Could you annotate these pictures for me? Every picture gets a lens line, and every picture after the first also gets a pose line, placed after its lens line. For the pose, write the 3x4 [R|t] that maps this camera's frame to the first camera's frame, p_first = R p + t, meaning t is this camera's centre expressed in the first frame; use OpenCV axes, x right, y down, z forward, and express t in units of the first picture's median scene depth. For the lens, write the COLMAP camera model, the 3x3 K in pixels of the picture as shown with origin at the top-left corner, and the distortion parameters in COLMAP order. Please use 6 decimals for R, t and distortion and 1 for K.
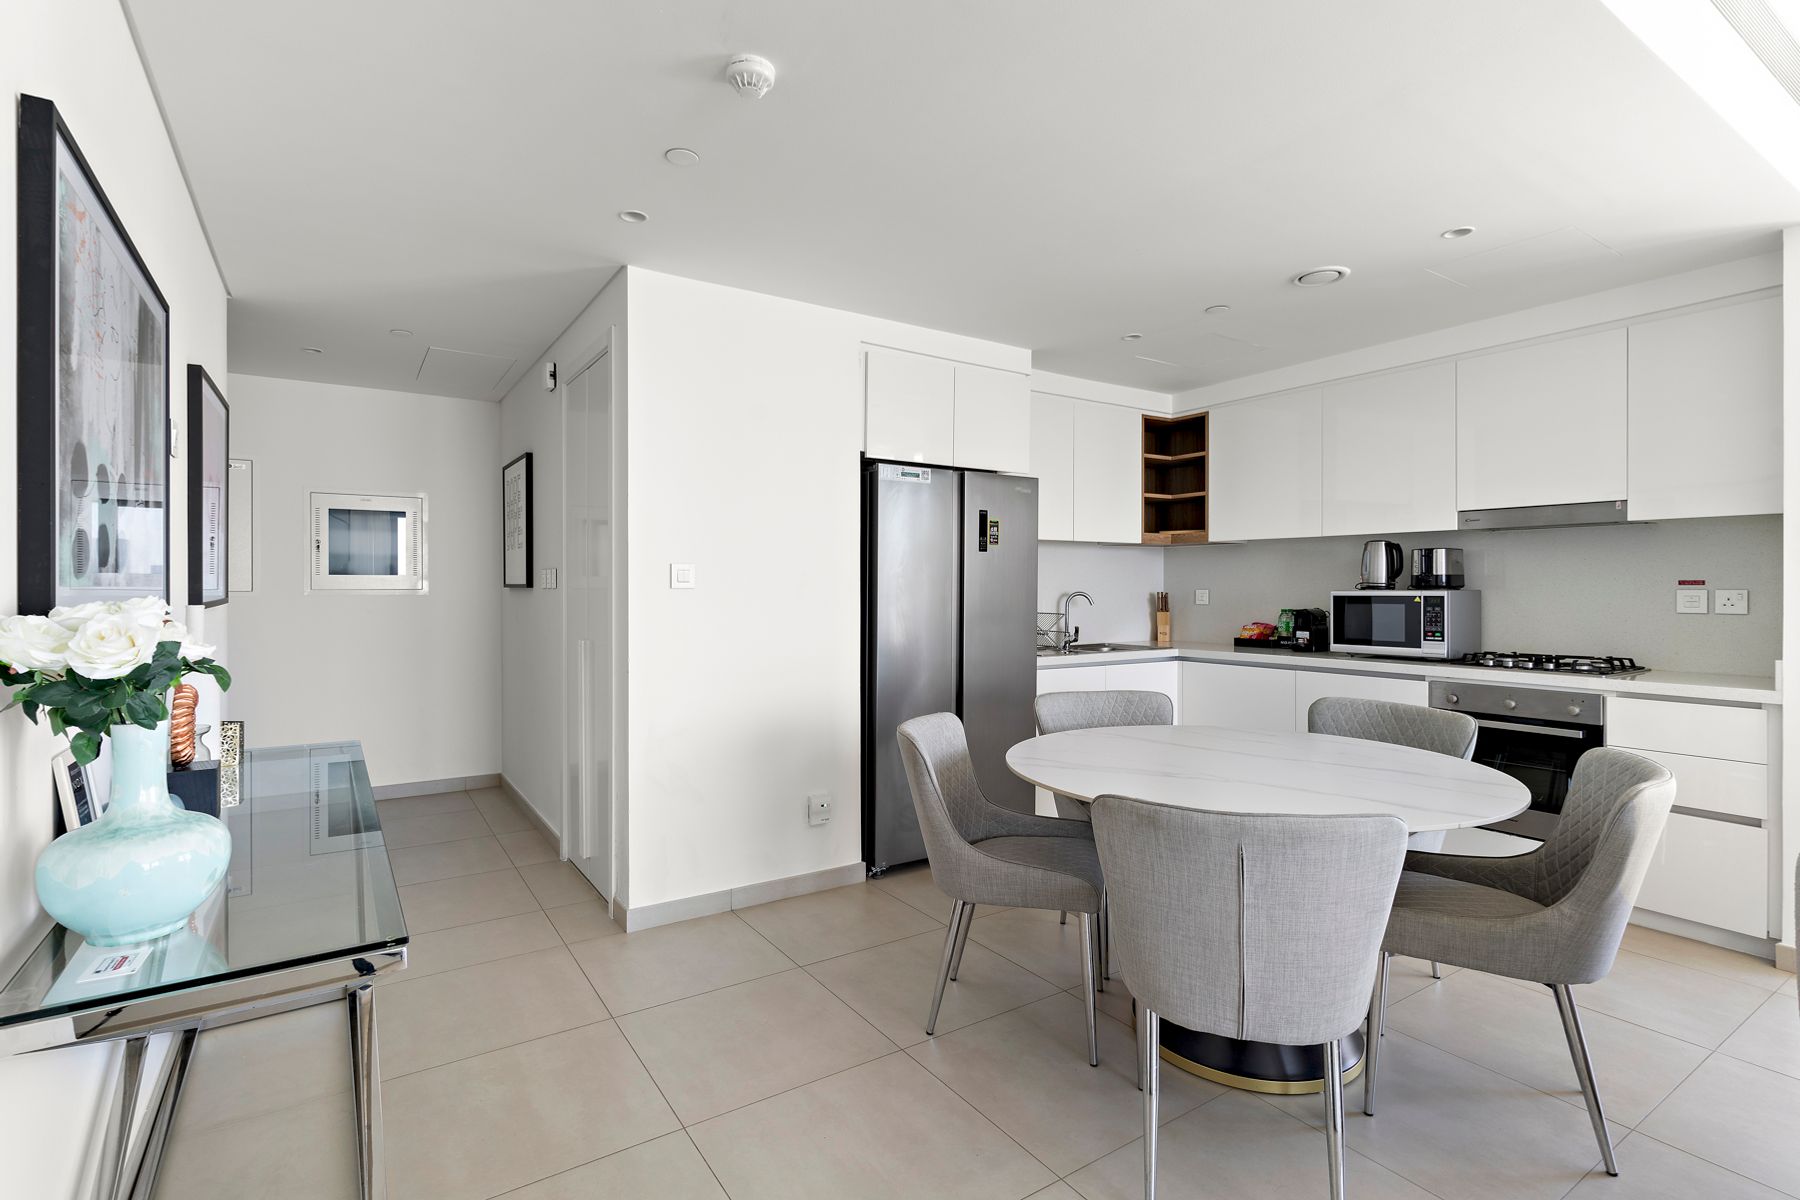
lens RADIAL K [[856.5, 0, 902.5], [0, 856.5, 588.2], [0, 0, 1]] dist [0.007359, 0.000859]
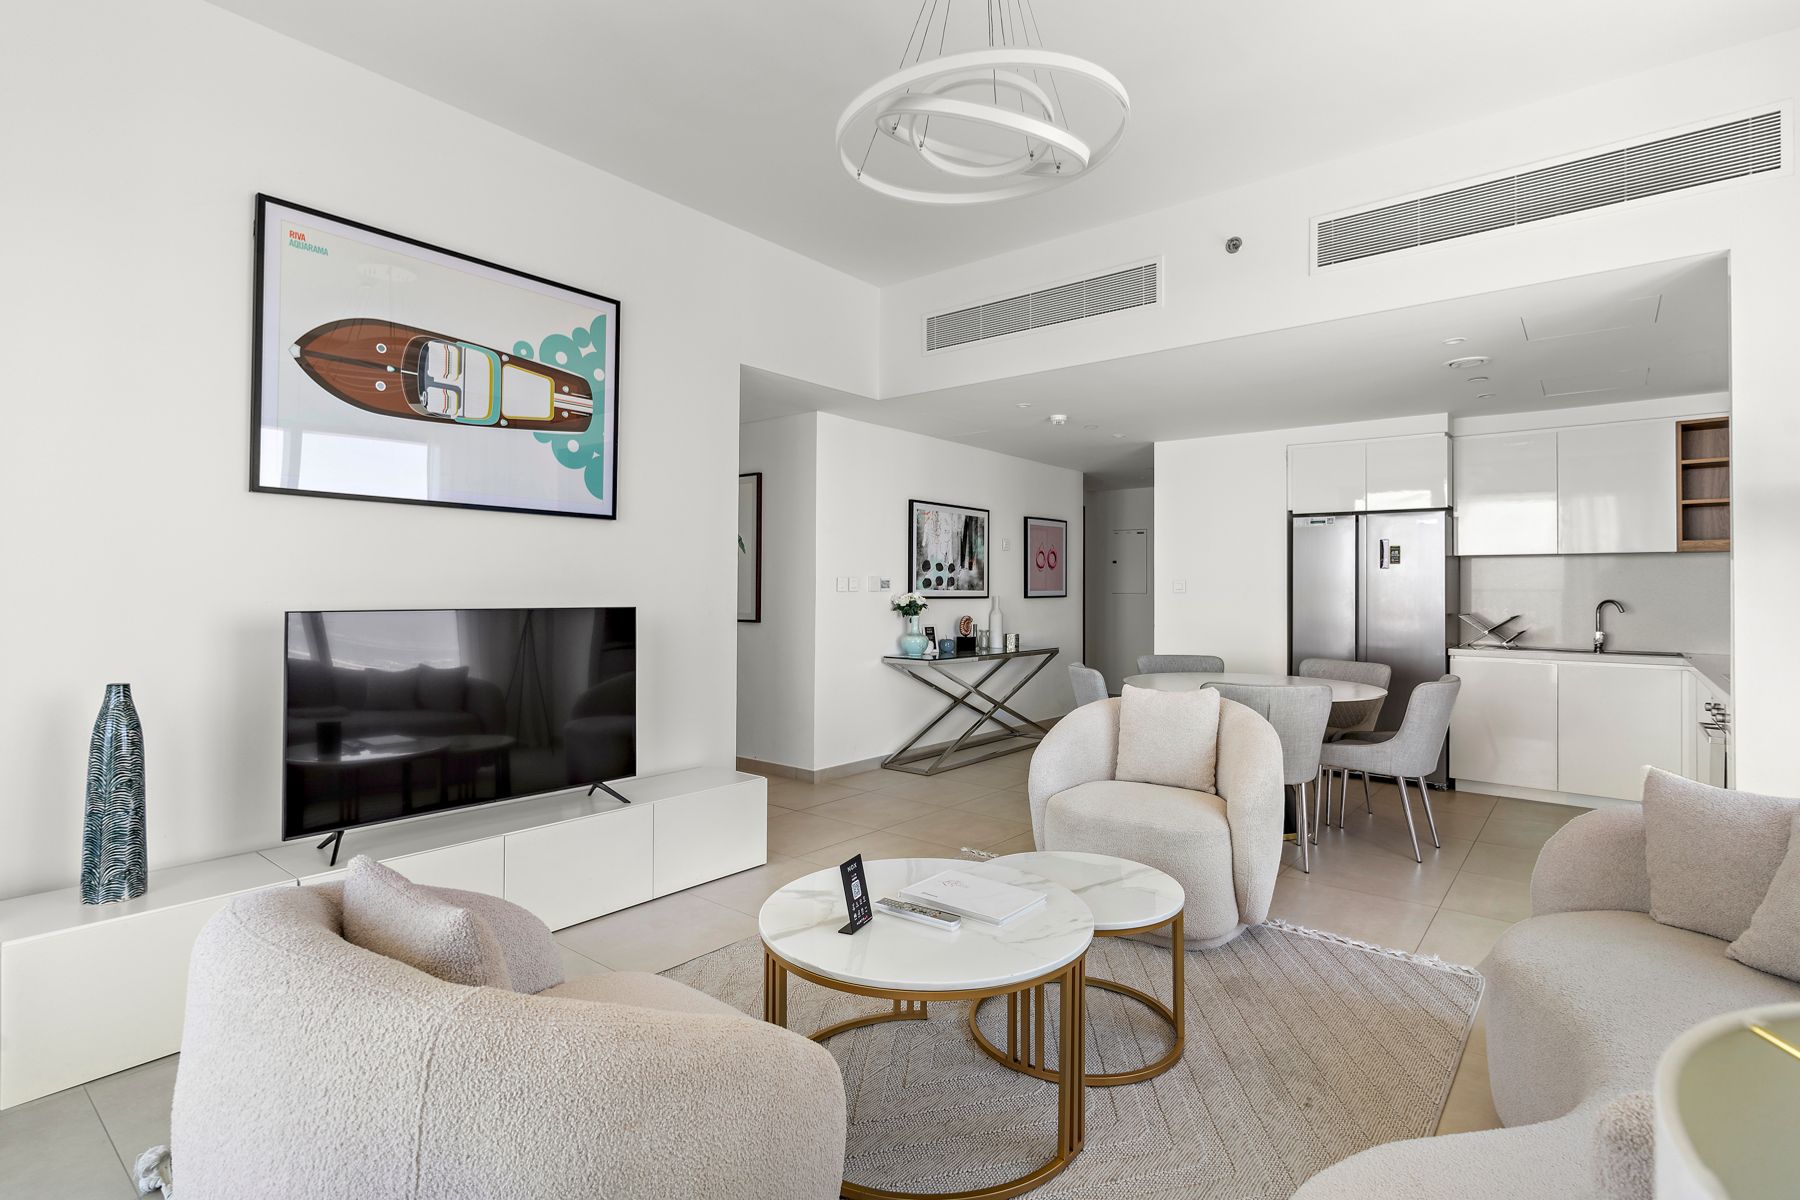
lens RADIAL K [[871.5, 0, 902.4], [0, 871.5, 570.5], [0, 0, 1]] dist [-0.002547, -0.000471]
pose [[0.298973, -0.019054, -0.954071, 1.223801], [-0.006974, 0.999730, -0.022151, -0.001999], [0.954236, 0.013276, 0.298760, -0.187160]]
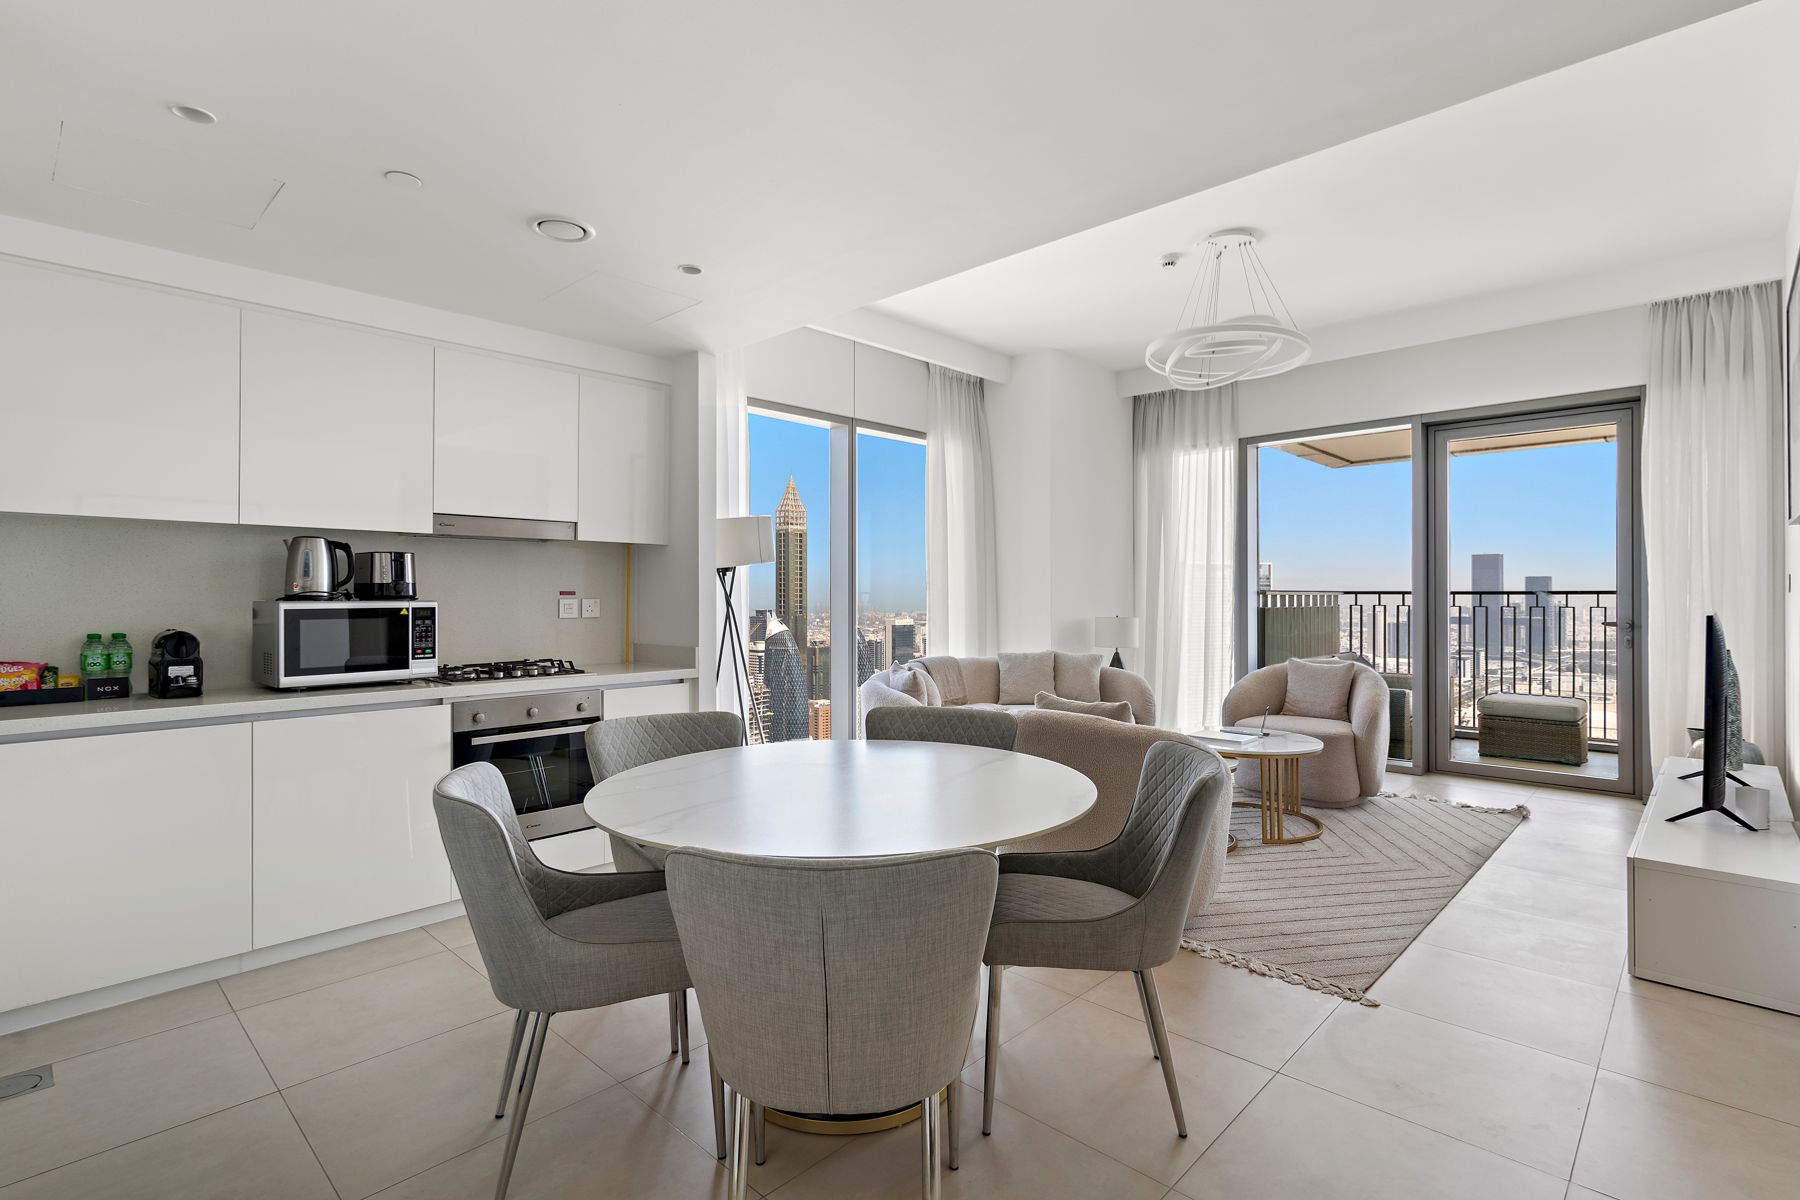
lens RADIAL K [[853.0, 0, 906.7], [0, 853.0, 595.6], [0, 0, 1]] dist [-0.001520, 0.000006]
pose [[-0.222941, -0.000638, 0.974832, -0.328589], [0.001905, 0.999998, 0.001090, -0.002852], [-0.974830, 0.002100, -0.222939, 0.696688]]
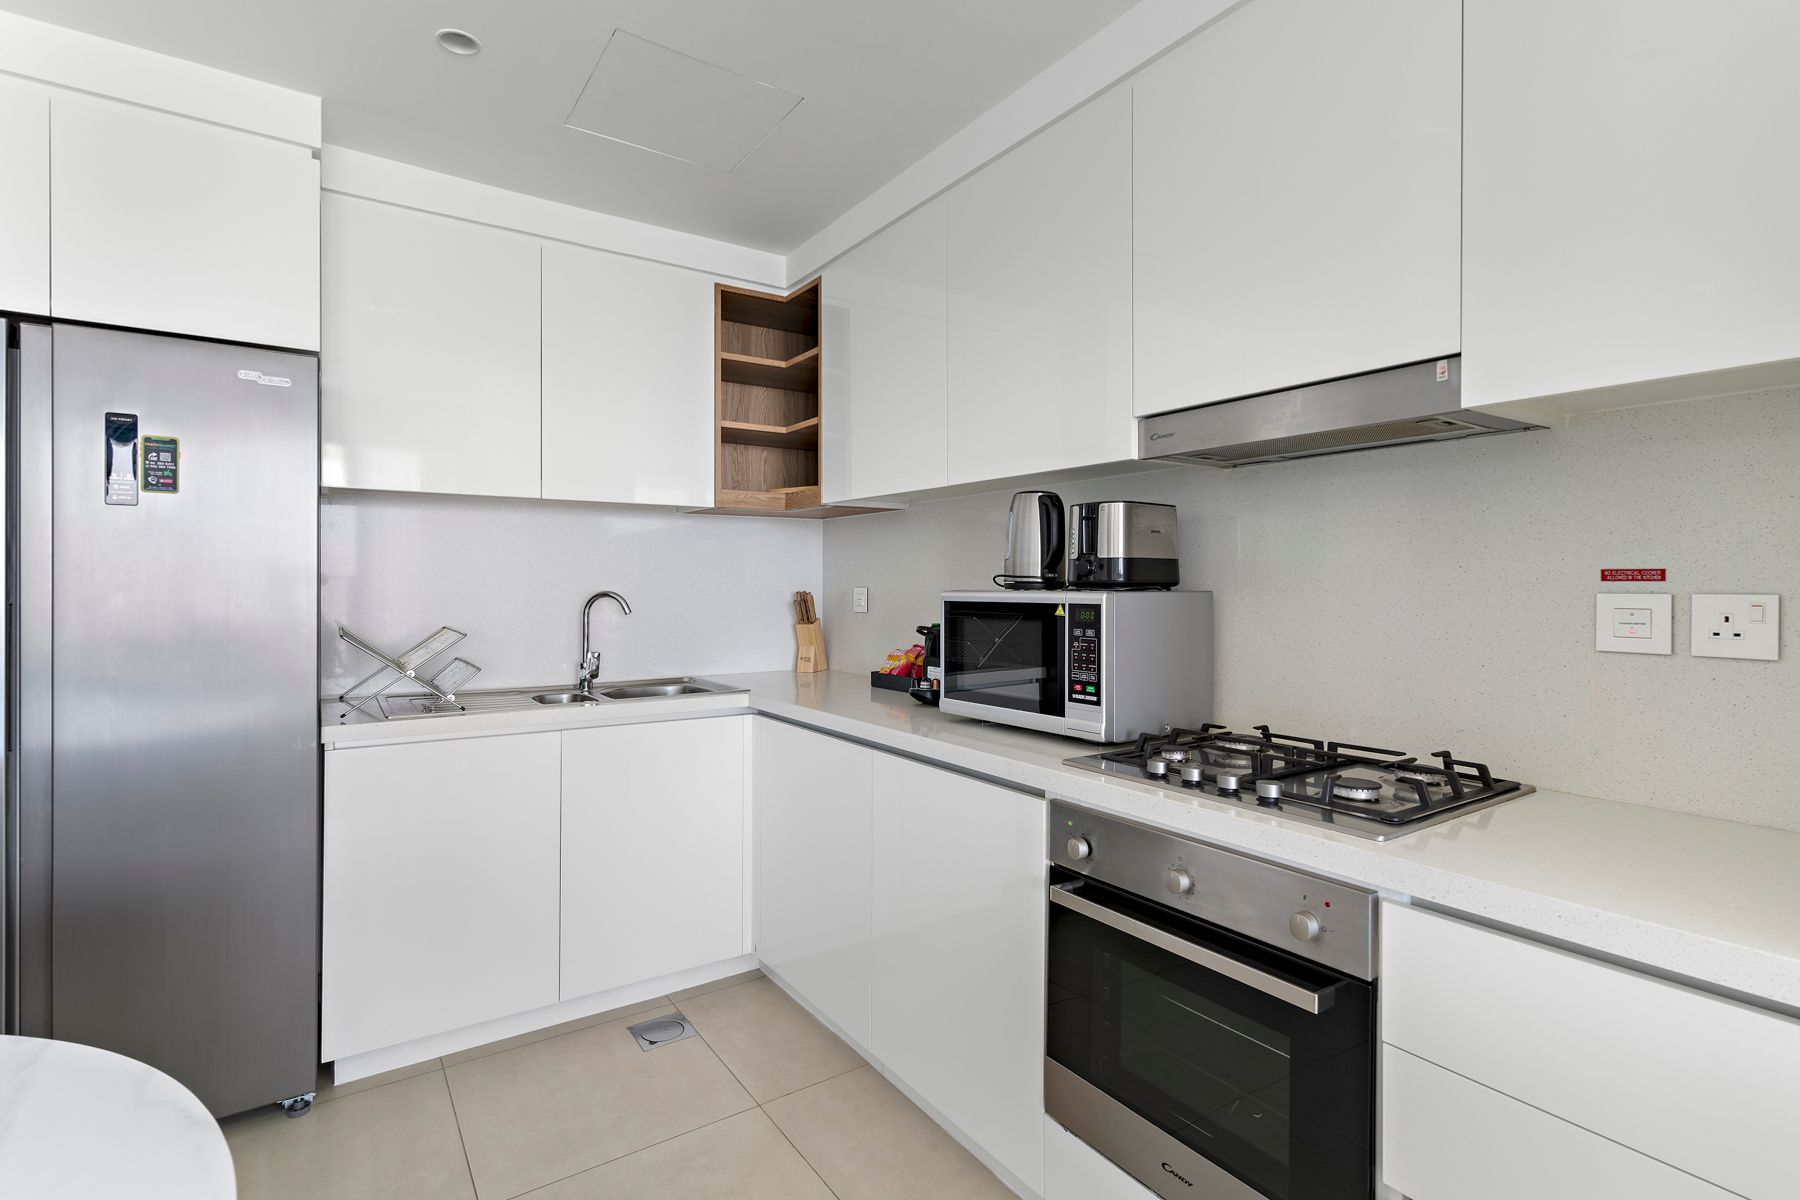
lens RADIAL K [[856.5, 0, 902.5], [0, 856.5, 588.2], [0, 0, 1]] dist [0.007359, 0.000859]
pose [[0.999910, 0.002863, 0.013080, 0.503289], [-0.002908, 0.999990, 0.003426, -0.000720], [-0.013070, -0.003463, 0.999909, 0.533517]]
